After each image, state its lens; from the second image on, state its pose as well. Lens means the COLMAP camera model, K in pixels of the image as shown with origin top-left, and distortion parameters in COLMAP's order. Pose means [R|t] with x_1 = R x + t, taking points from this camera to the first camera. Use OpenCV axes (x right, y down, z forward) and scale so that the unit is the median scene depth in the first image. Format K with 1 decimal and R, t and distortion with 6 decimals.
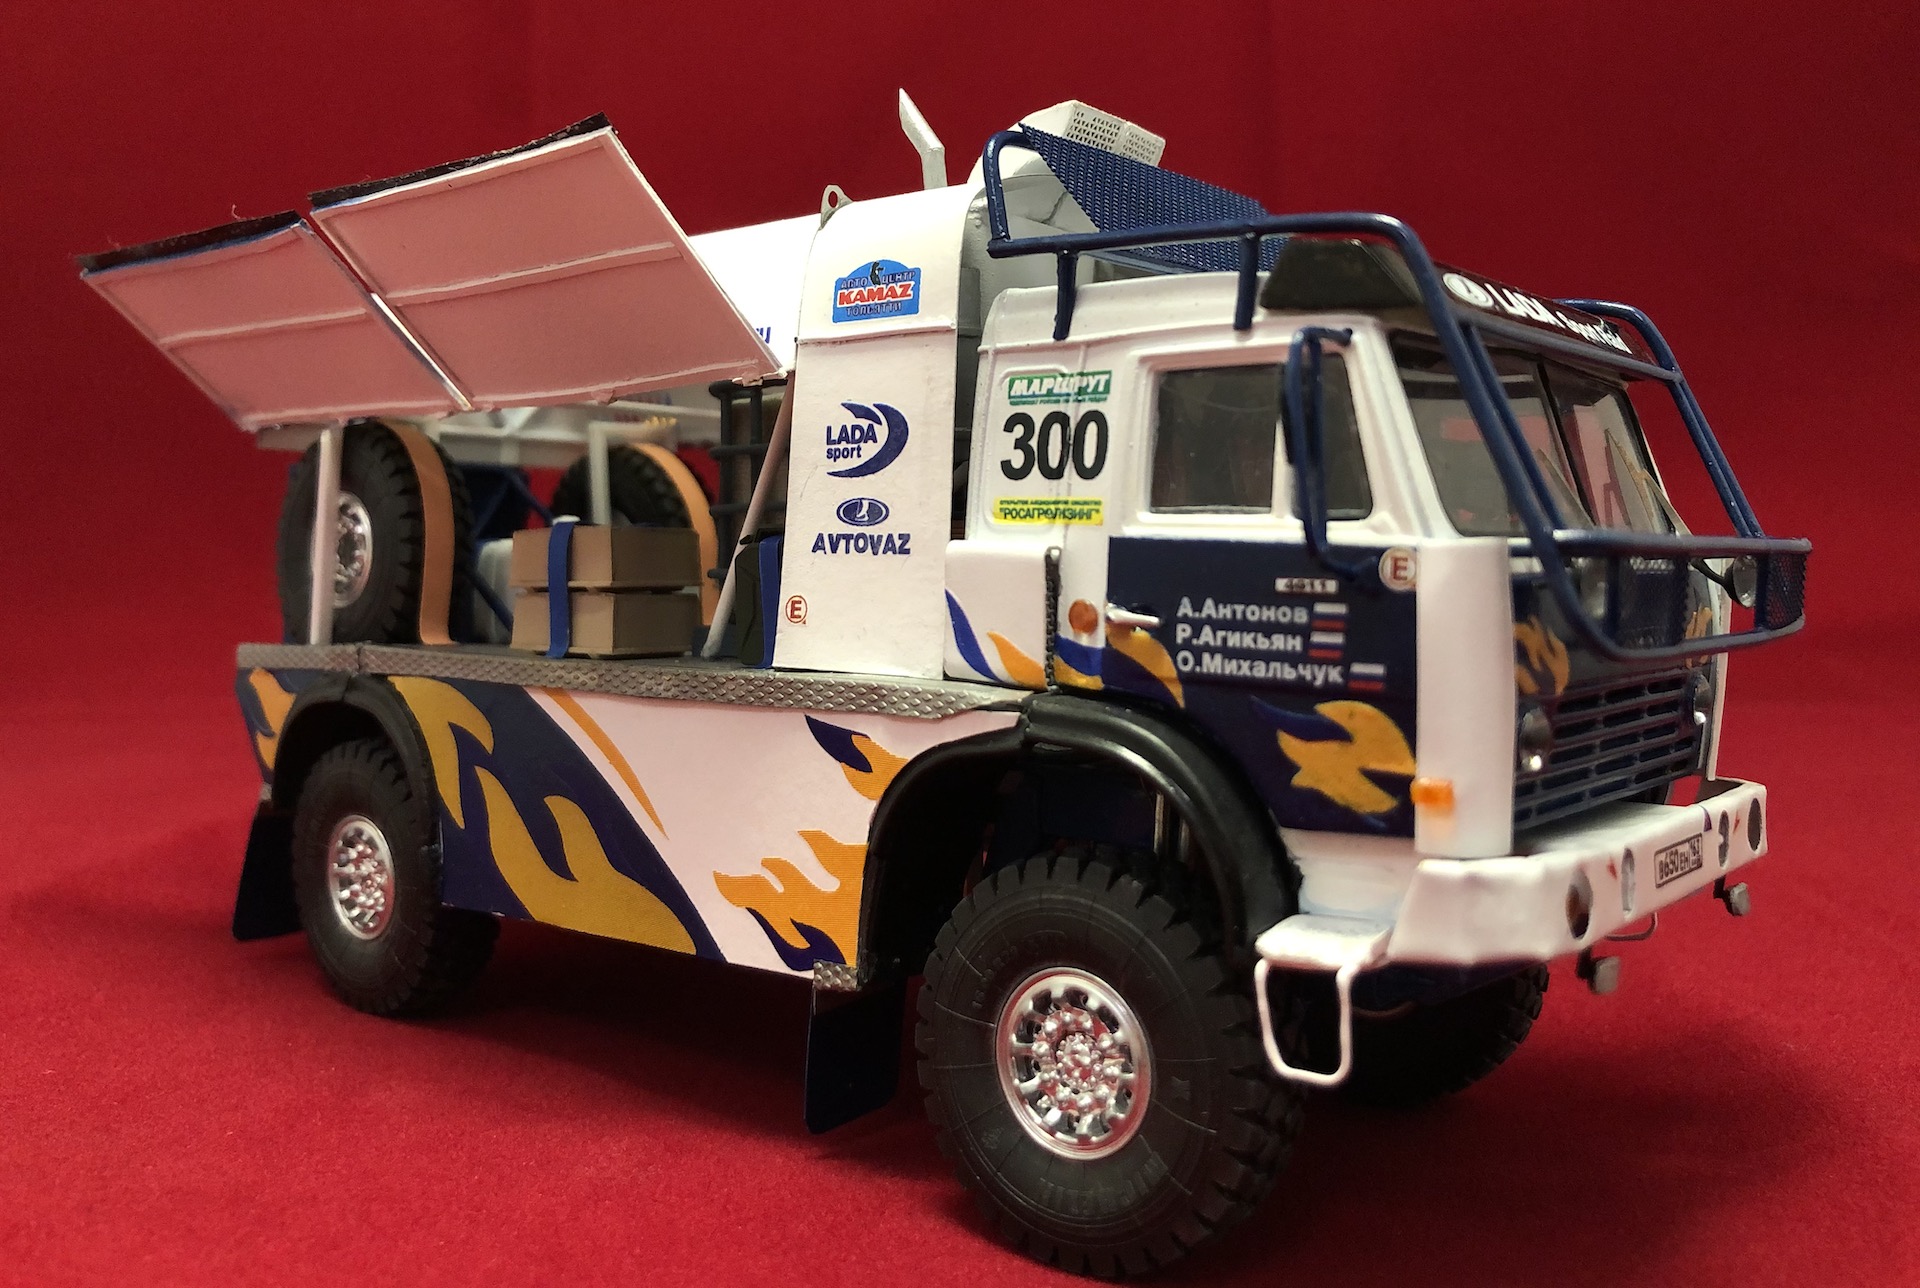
lens RADIAL K [[1662.1, 0, 969.9], [0, 1662.1, 569.2], [0, 0, 1]] dist [0.128367, -0.505359]
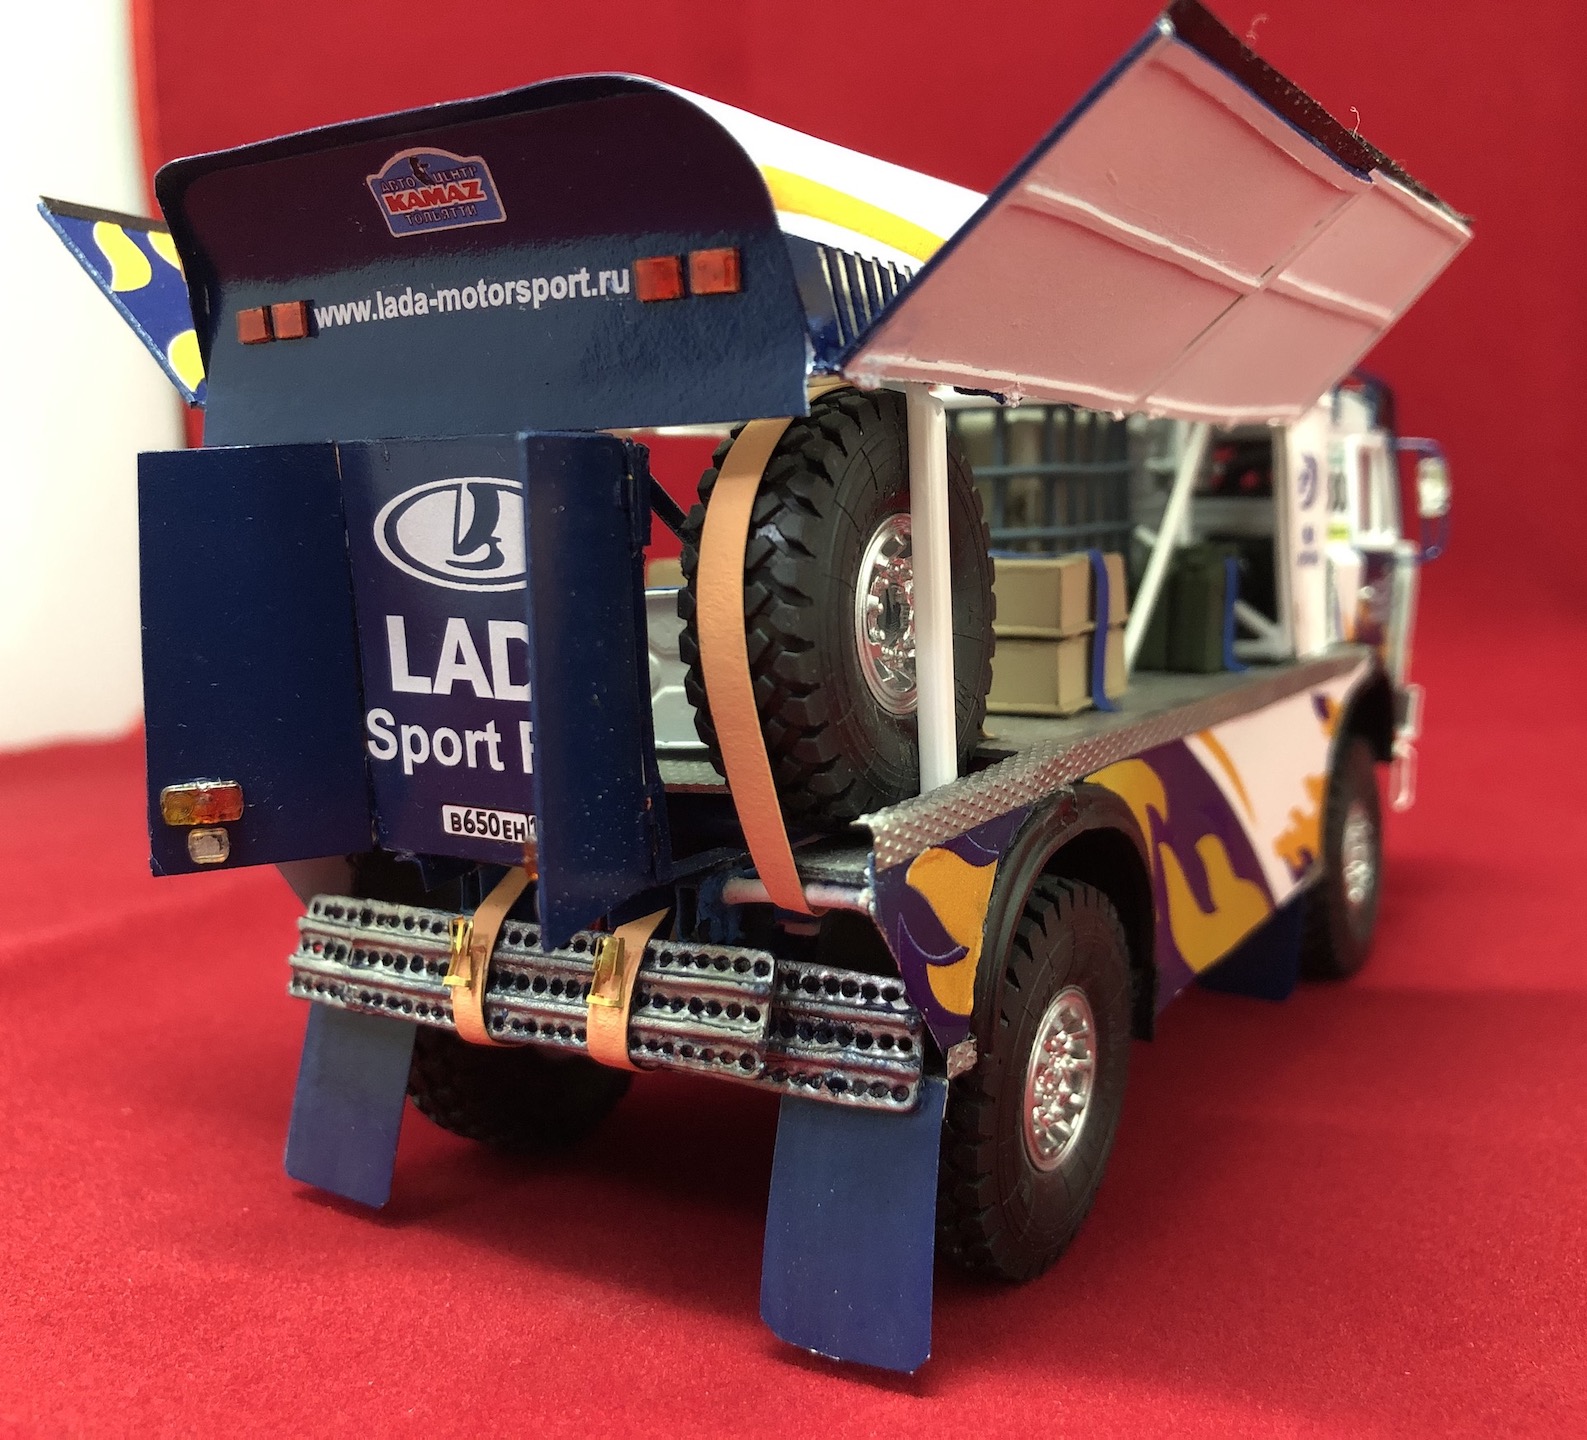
lens RADIAL K [[1584.7, 0, 793.5], [0, 1584.7, 720.0], [0, 0, 1]] dist [0.109001, -0.499884]
pose [[-0.126976, -0.140187, 0.981949, -1.392024], [0.013545, 0.989625, 0.143035, -0.081652], [-0.991813, 0.031463, -0.123759, 1.691573]]
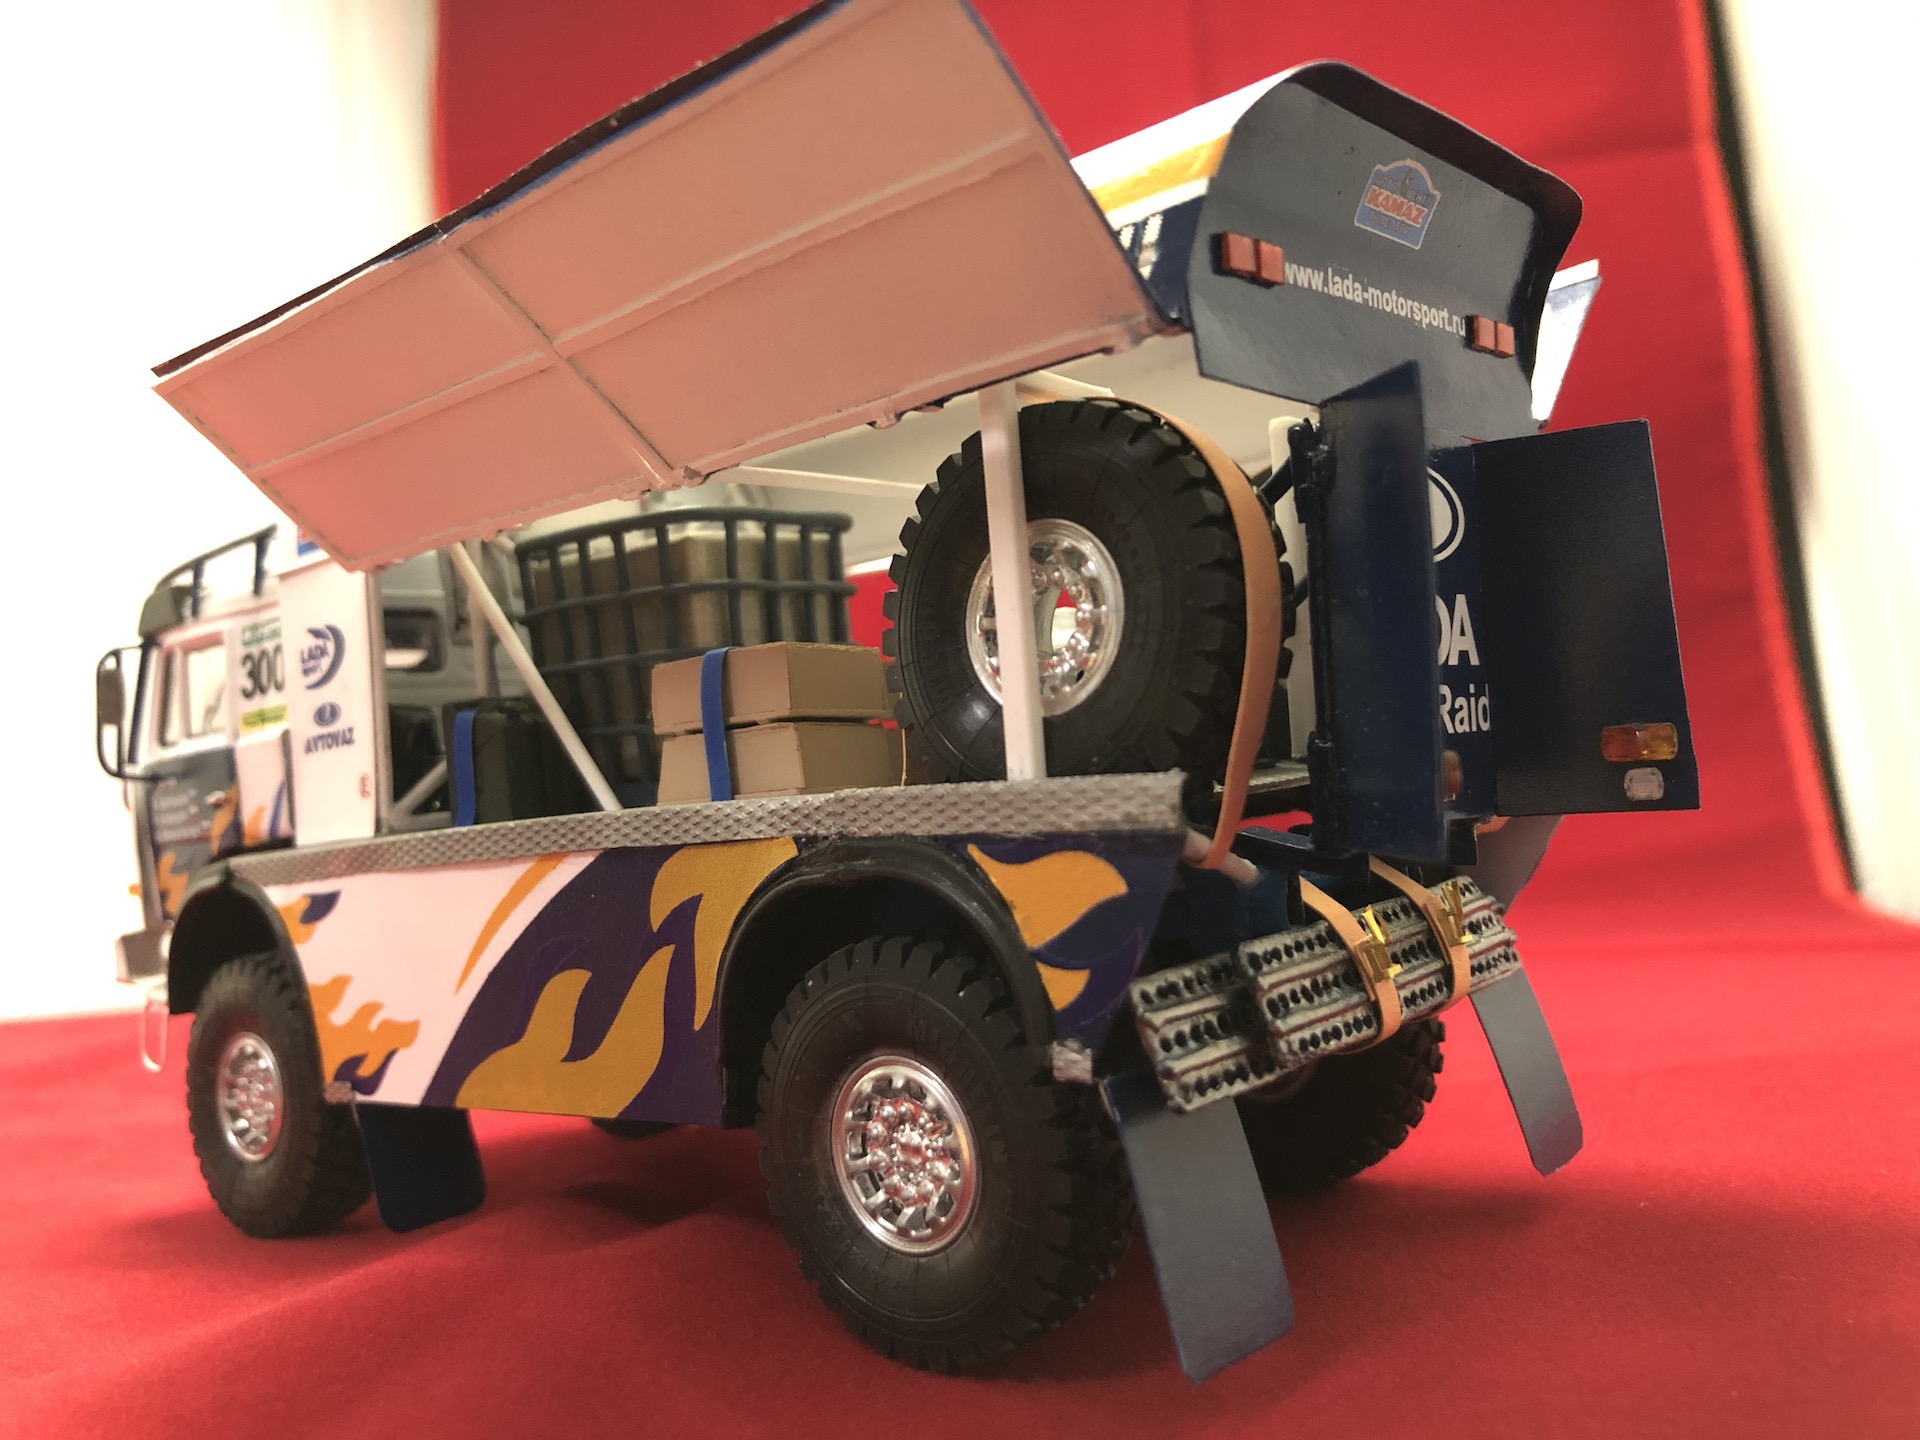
lens RADIAL K [[1675.4, 0, 963.4], [0, 1675.4, 710.3], [0, 0, 1]] dist [0.042681, -0.188013]
pose [[-0.996341, 0.083040, 0.020200, -0.315690], [0.082272, 0.995950, -0.036267, 0.061954], [-0.023130, -0.034472, -0.999138, 2.682090]]
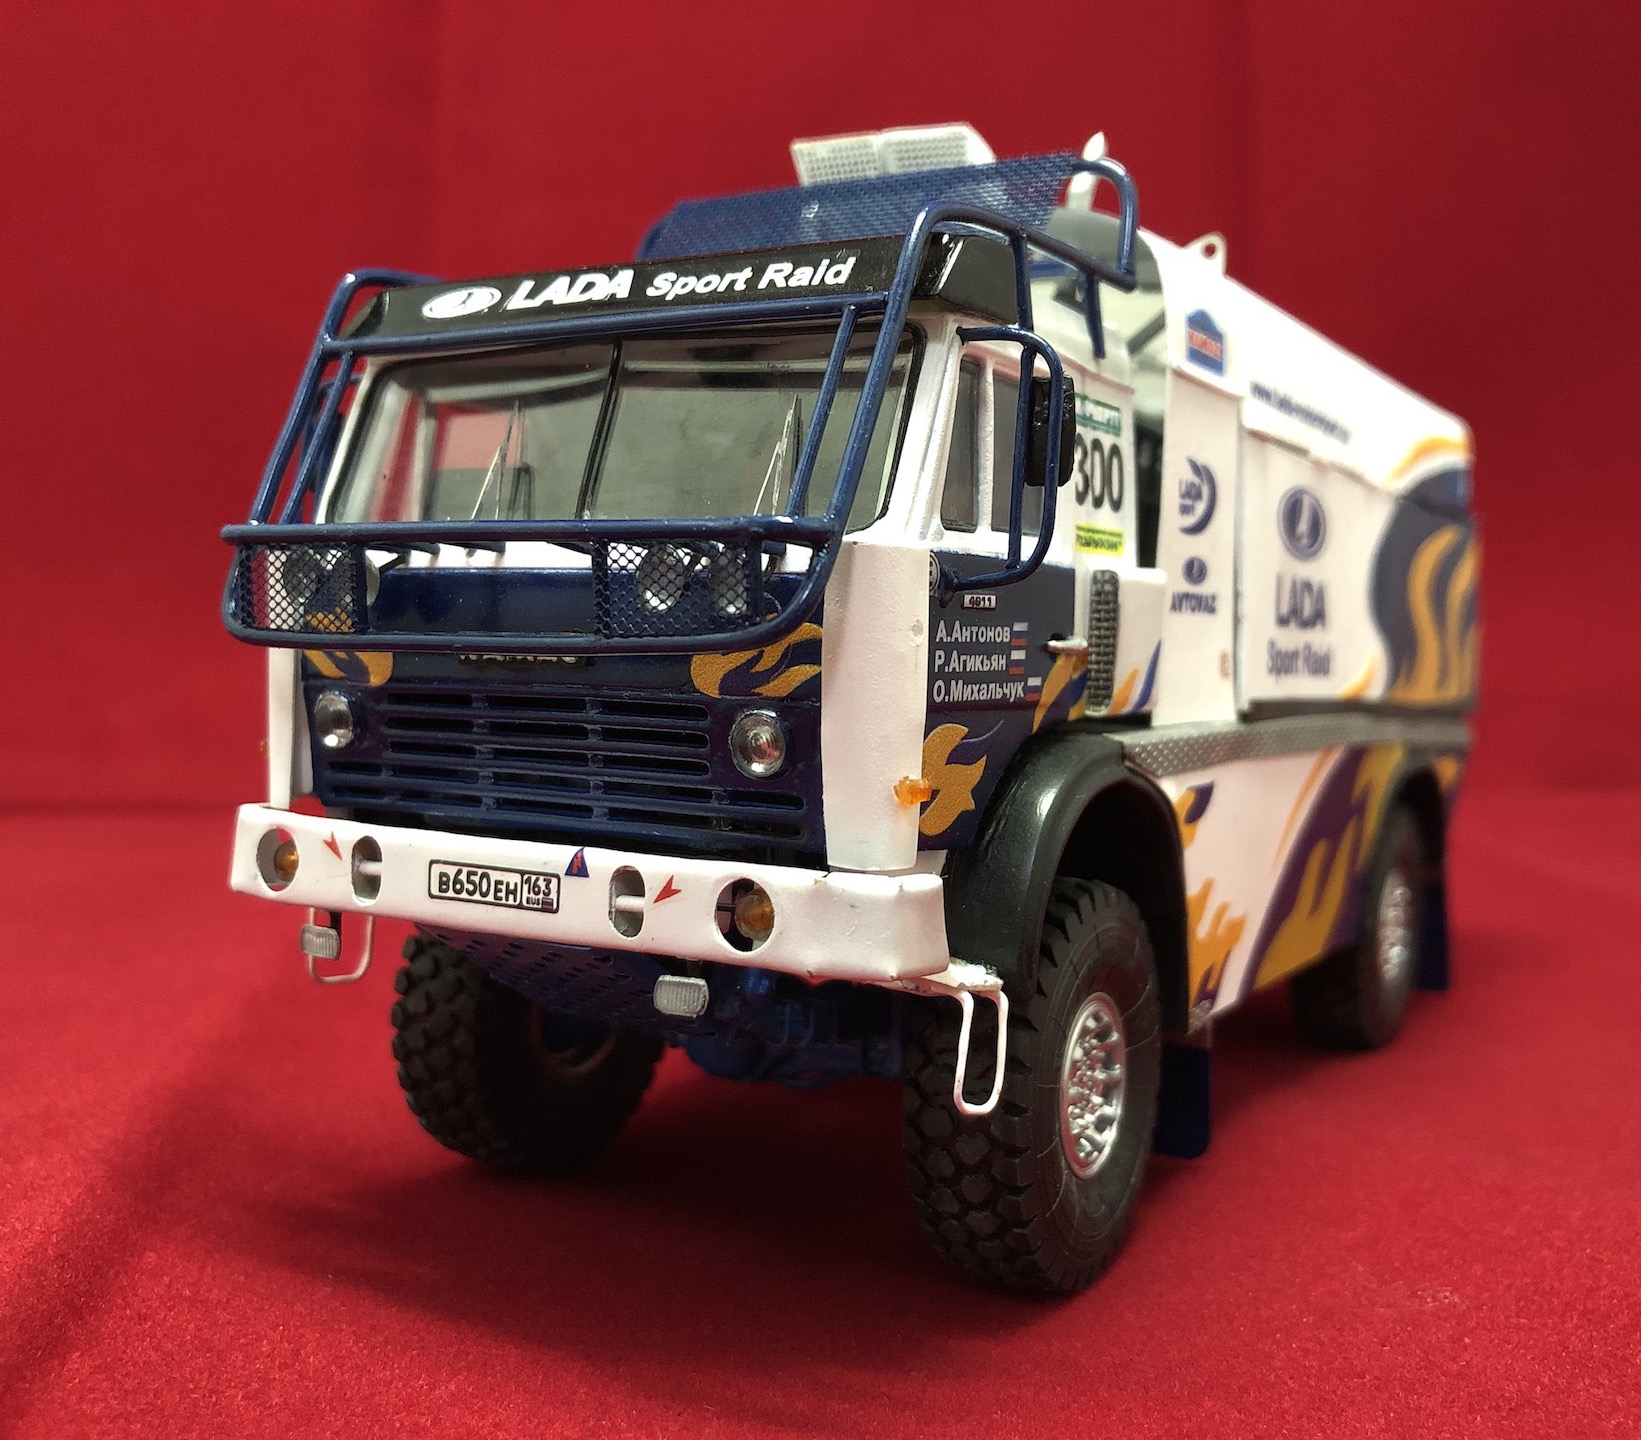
lens RADIAL K [[1697.2, 0, 826.5], [0, 1697.2, 764.5], [0, 0, 1]] dist [0.079985, -0.009379]
pose [[0.140771, 0.048949, -0.988831, 1.260064], [-0.036285, 0.998361, 0.044255, 0.061821], [0.989377, 0.029650, 0.142317, 1.004844]]
